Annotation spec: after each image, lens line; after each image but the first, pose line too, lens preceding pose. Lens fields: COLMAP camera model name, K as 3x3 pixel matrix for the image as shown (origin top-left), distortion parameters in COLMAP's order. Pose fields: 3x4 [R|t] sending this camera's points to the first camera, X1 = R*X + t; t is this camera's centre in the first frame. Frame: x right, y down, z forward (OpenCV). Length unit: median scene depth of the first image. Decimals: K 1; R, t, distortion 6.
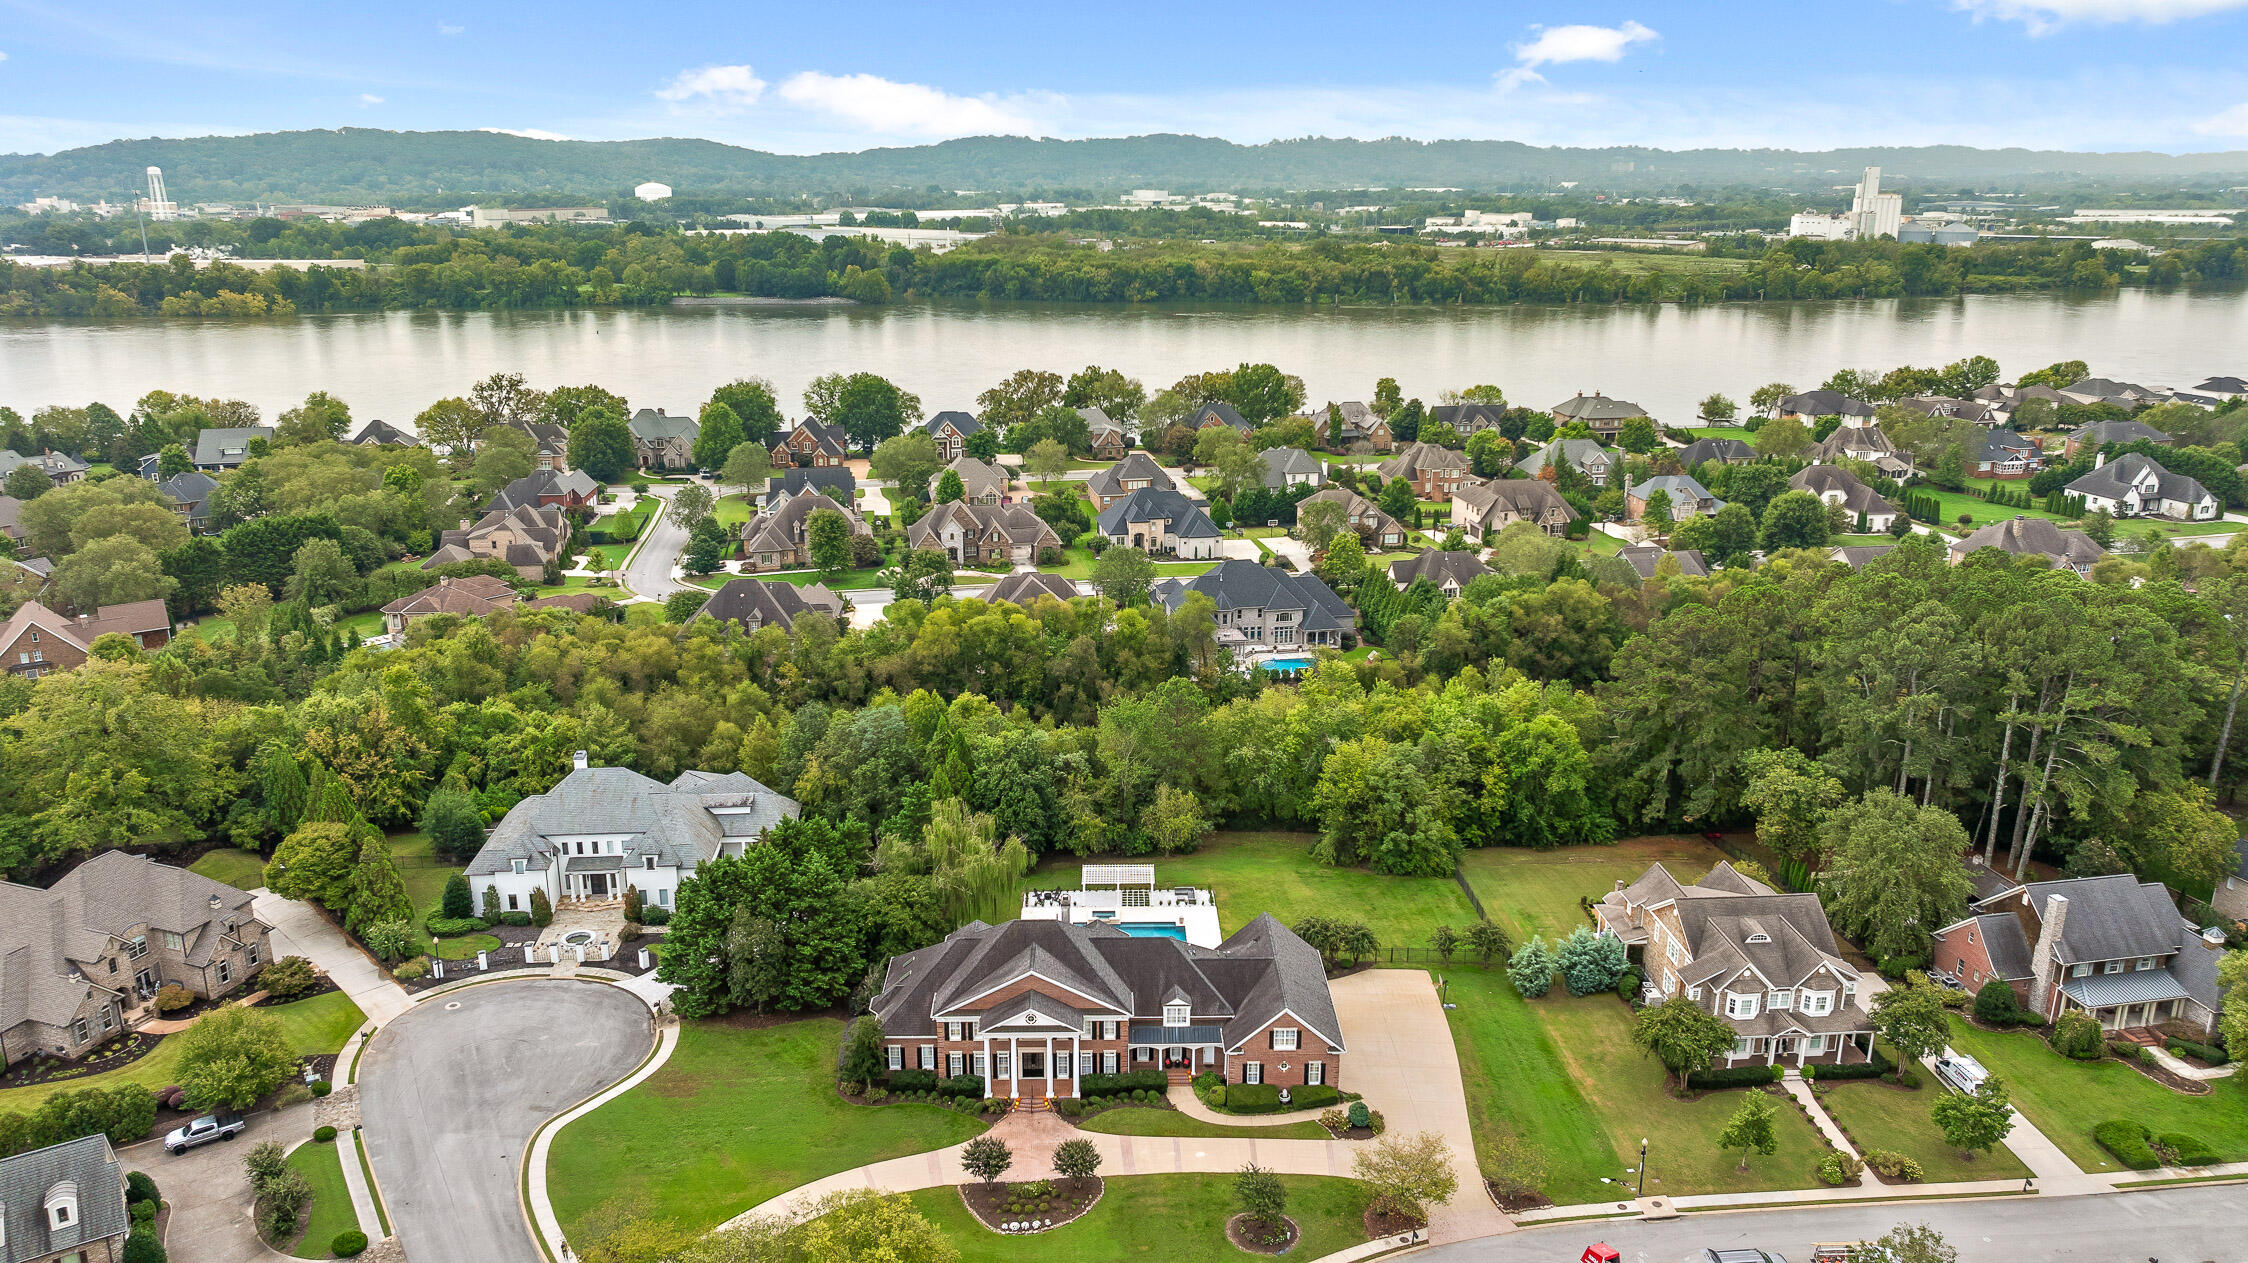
lens RADIAL K [[1591.2, 0, 1109.7], [0, 1591.2, 618.4], [0, 0, 1]] dist [-0.007806, -0.010030]
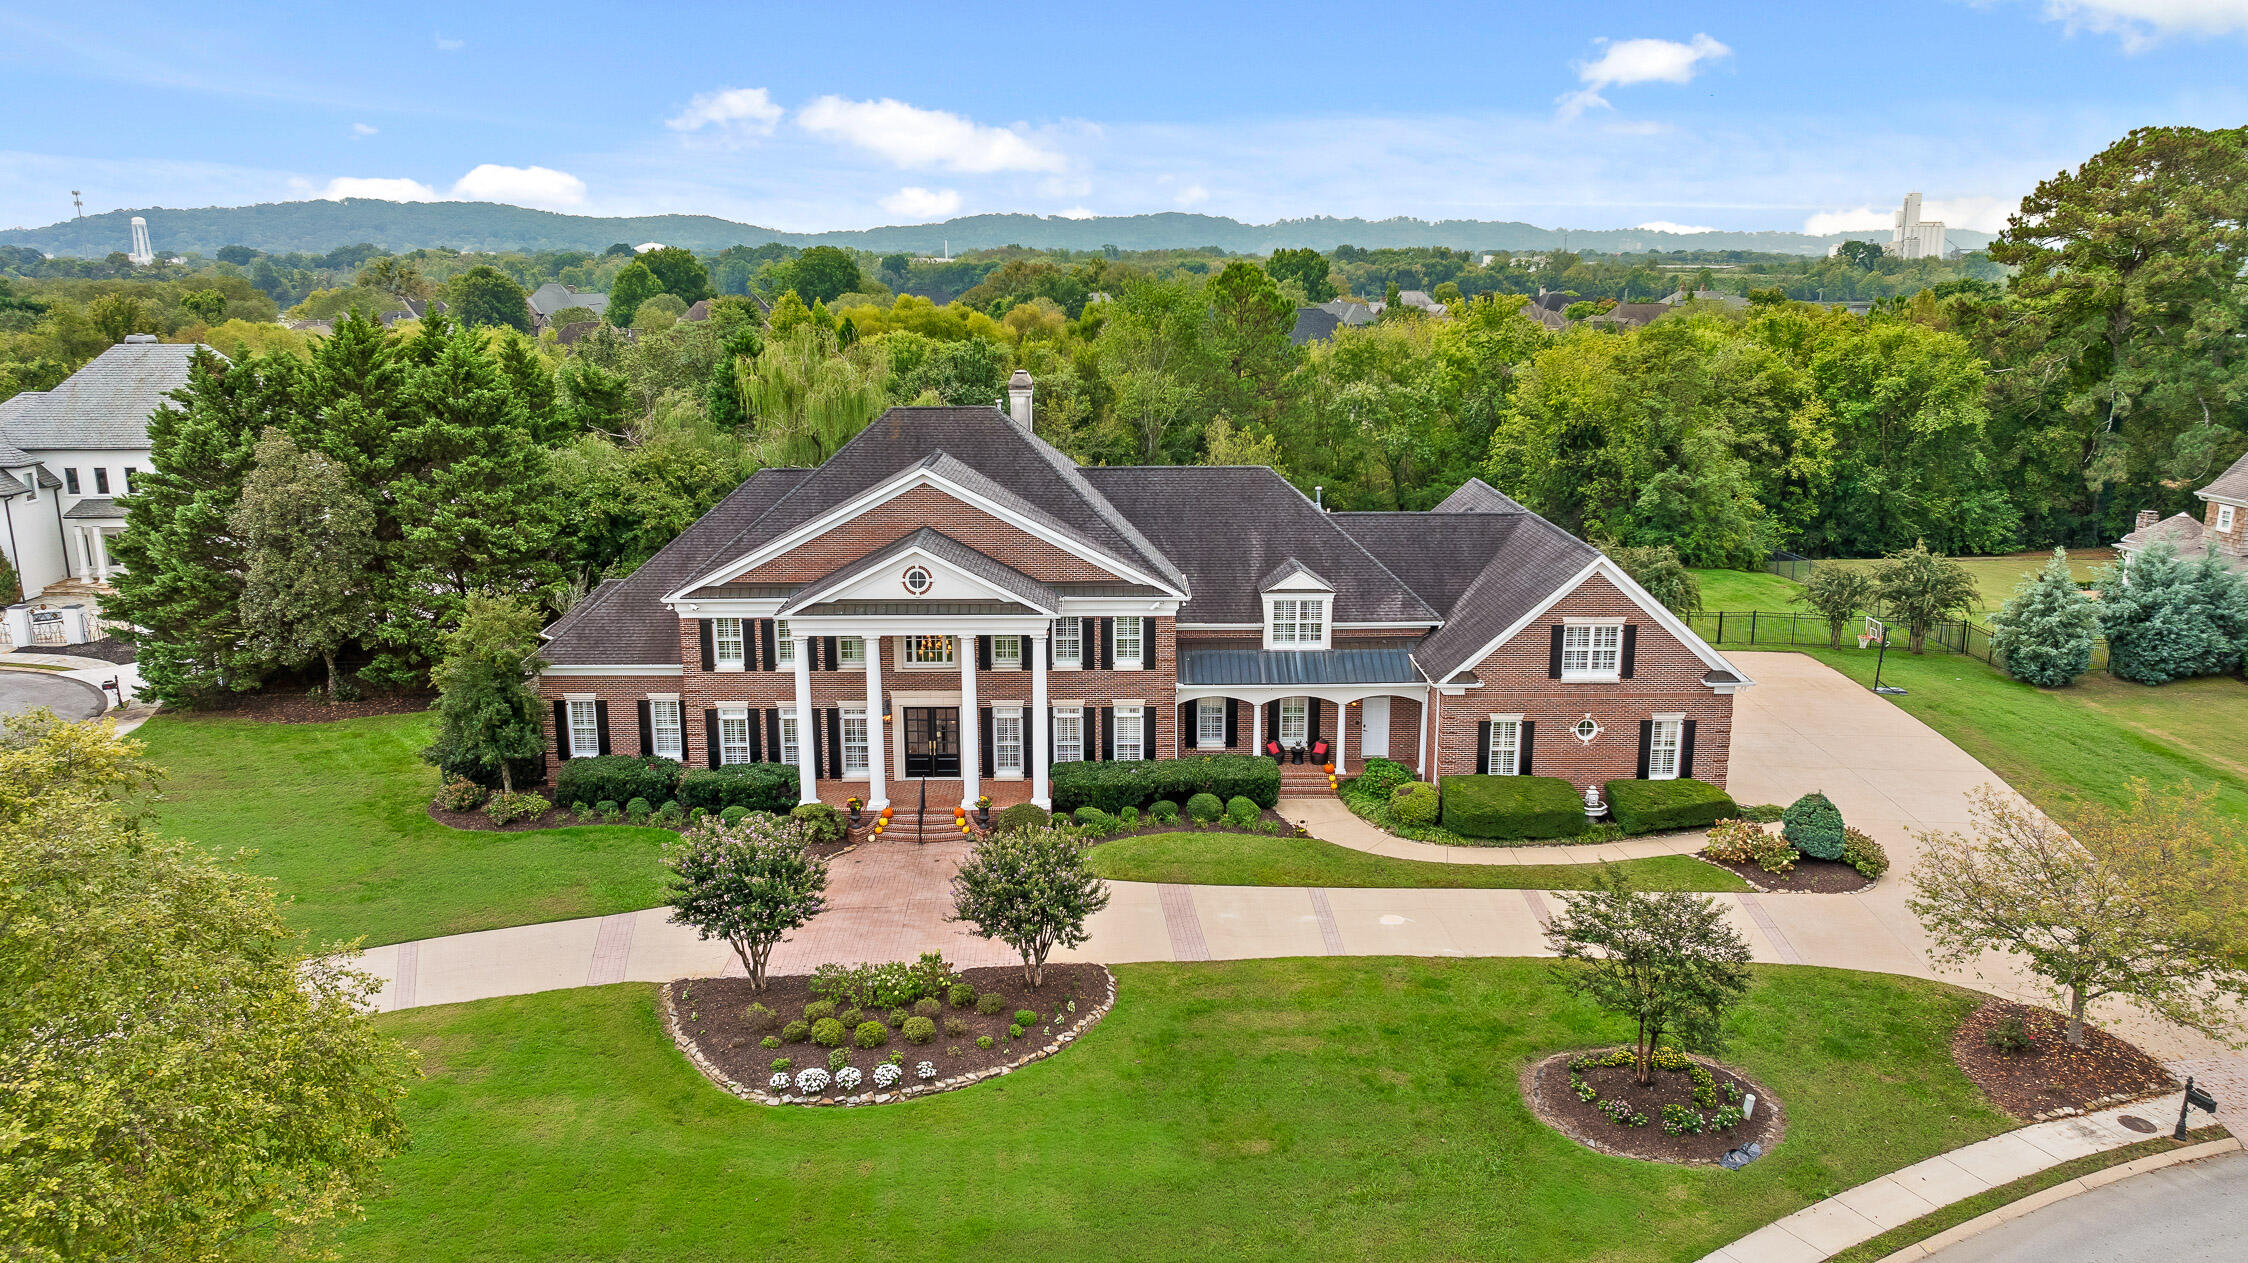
lens RADIAL K [[1591.2, 0, 1131.7], [0, 1591.2, 627.8], [0, 0, 1]] dist [-0.007806, -0.010030]
pose [[0.999900, -0.006052, -0.012813, 0.004853], [0.005124, 0.997445, -0.071260, 0.230392], [0.013212, 0.071188, 0.997375, 0.499858]]
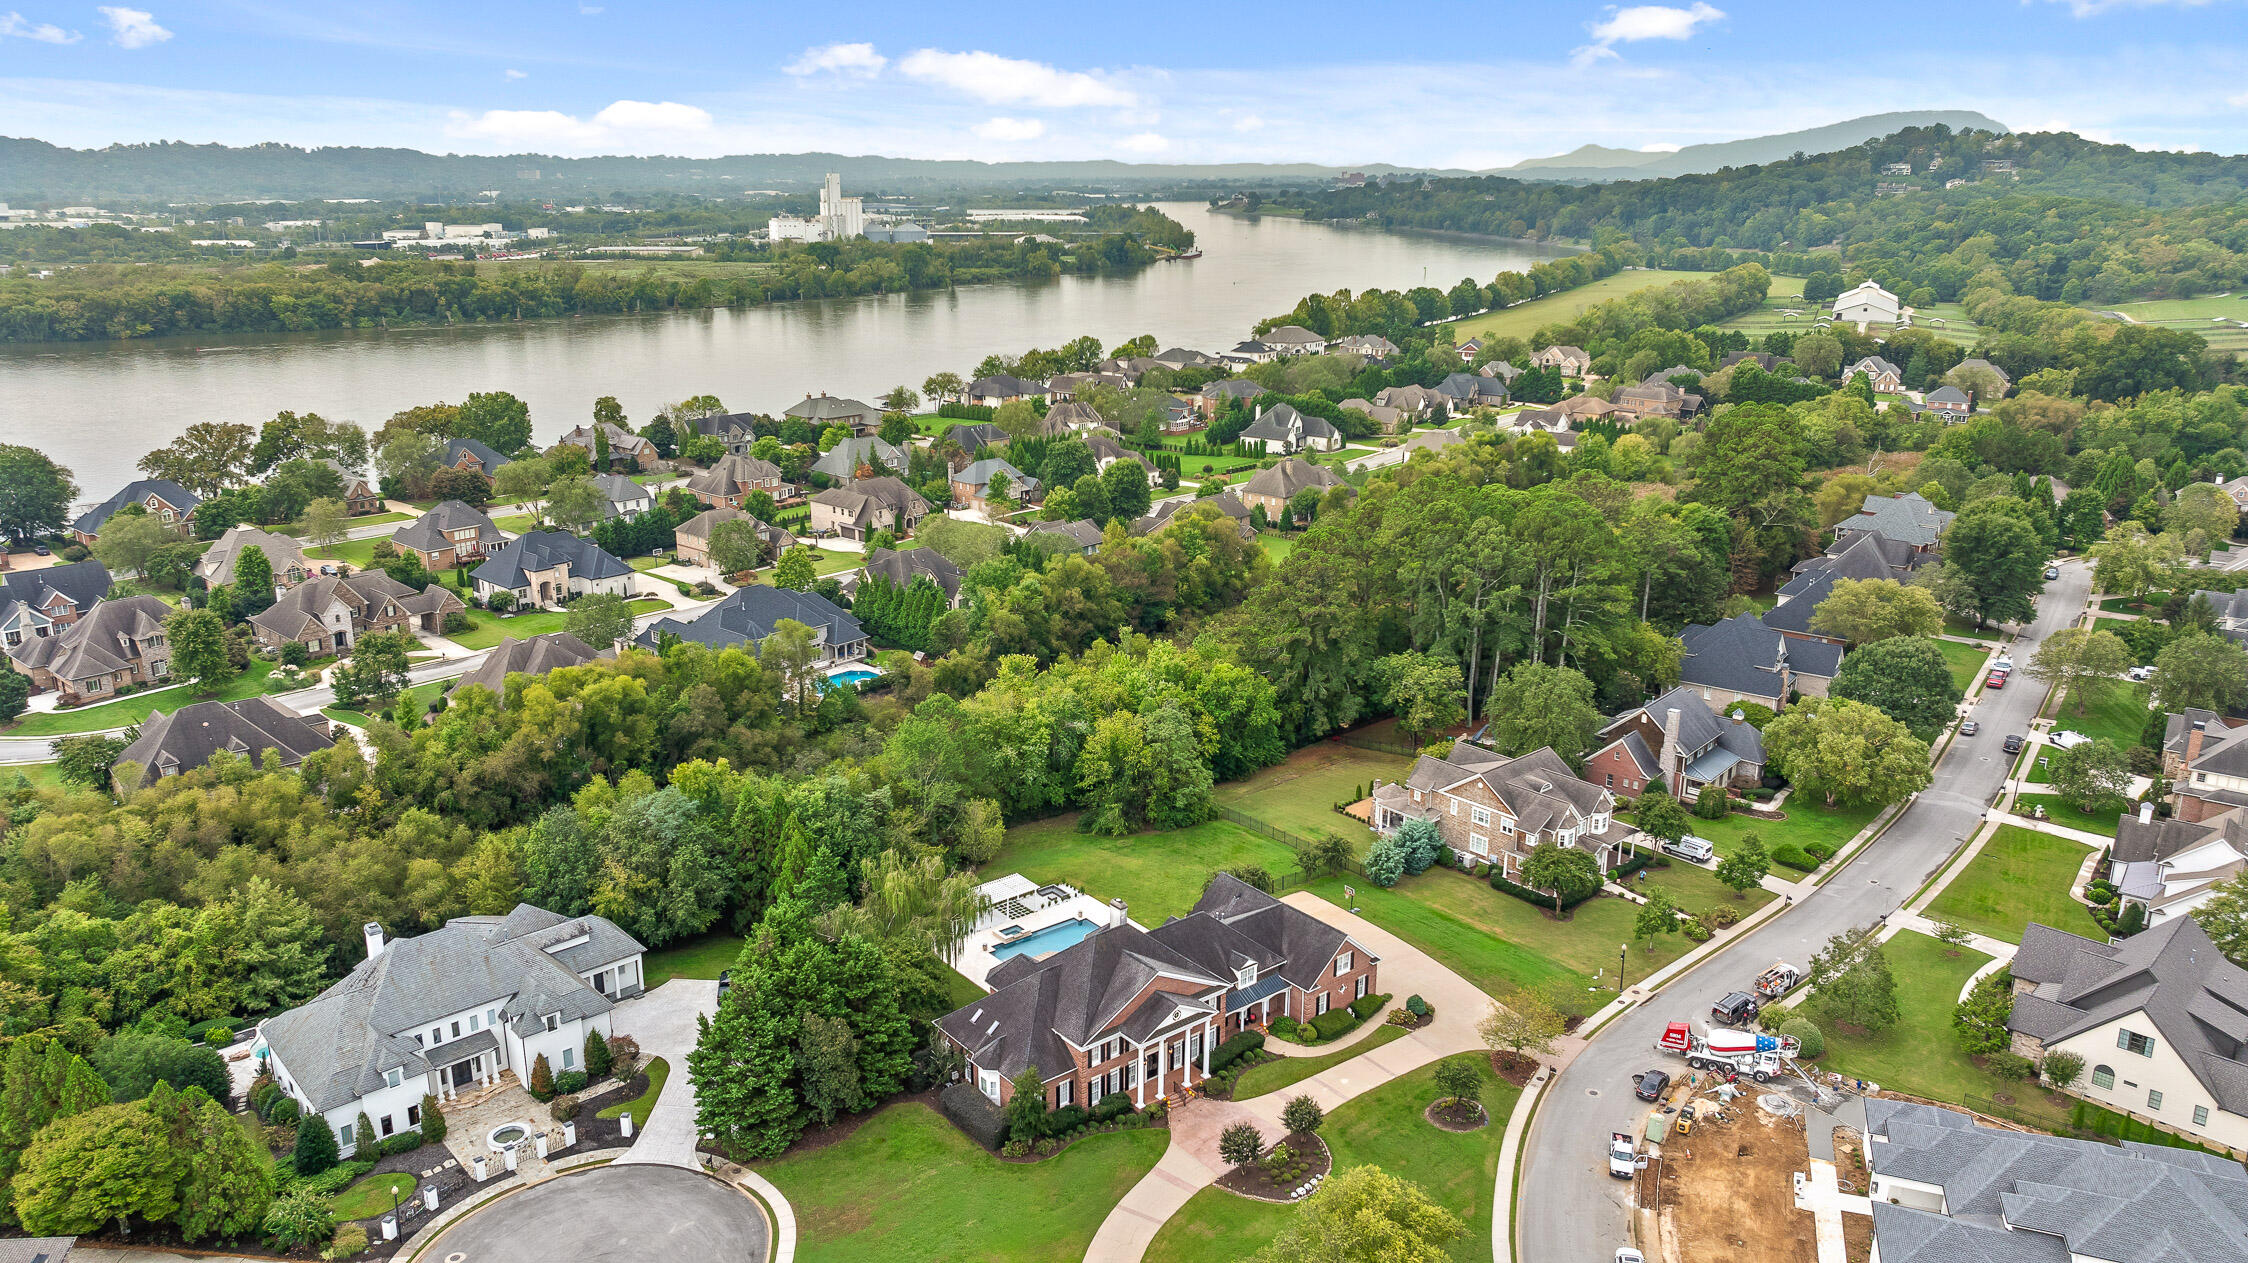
lens RADIAL K [[1591.2, 0, 1134.4], [0, 1591.2, 642.5], [0, 0, 1]] dist [-0.007806, -0.010030]
pose [[0.788627, -0.173603, 0.589855, -0.502319], [0.167809, 0.983664, 0.065148, -0.043866], [-0.591529, 0.047605, 0.804877, 0.143659]]
